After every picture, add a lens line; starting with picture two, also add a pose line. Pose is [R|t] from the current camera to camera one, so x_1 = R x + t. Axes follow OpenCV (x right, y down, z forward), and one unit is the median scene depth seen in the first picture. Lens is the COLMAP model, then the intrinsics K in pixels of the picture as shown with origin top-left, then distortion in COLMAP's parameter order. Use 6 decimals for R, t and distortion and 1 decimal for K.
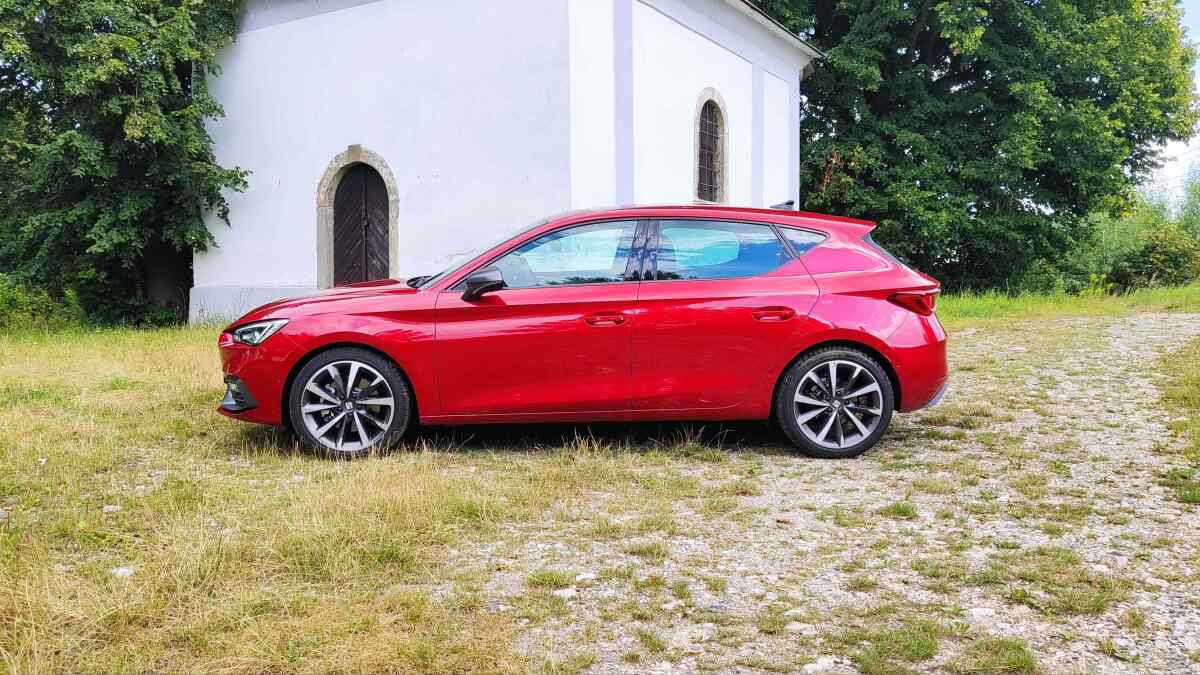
lens RADIAL K [[1001.5, 0, 616.3], [0, 1001.5, 322.3], [0, 0, 1]] dist [0.023160, -0.056833]
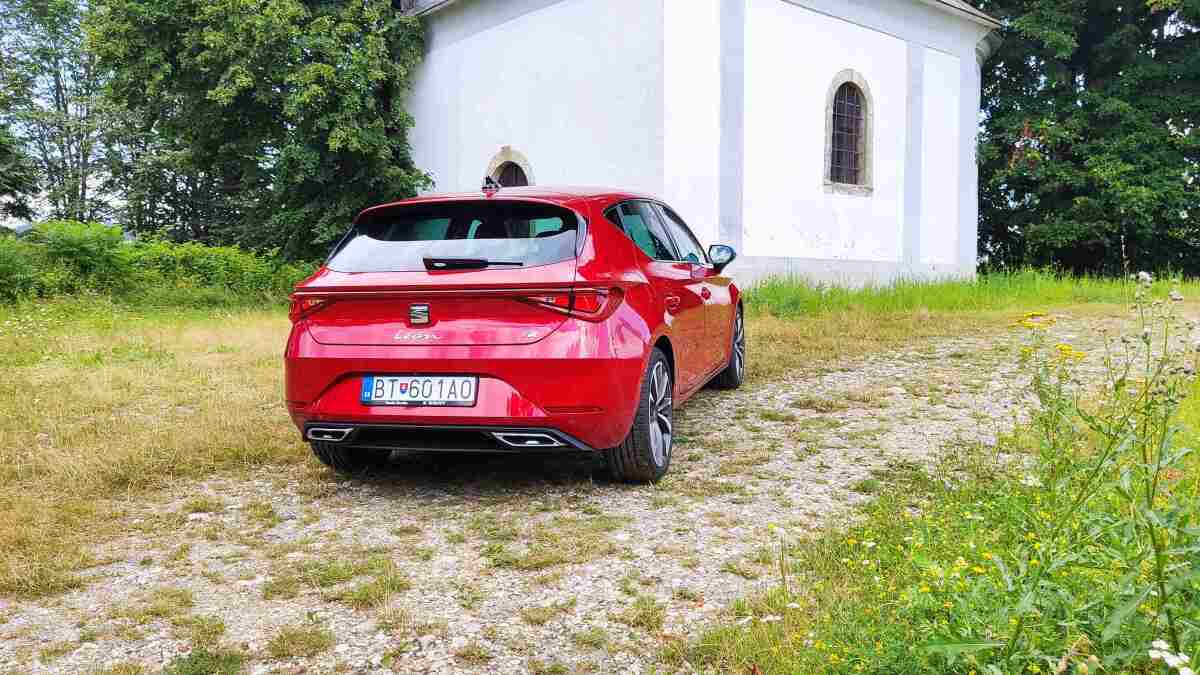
lens RADIAL K [[947.0, 0, 584.1], [0, 947.0, 351.1], [0, 0, 1]] dist [0.014163, -0.035481]
pose [[0.940376, 0.025761, -0.339159, 0.215035], [-0.008377, 0.998579, 0.052621, -0.001935], [0.340033, -0.046642, 0.939256, 0.011251]]
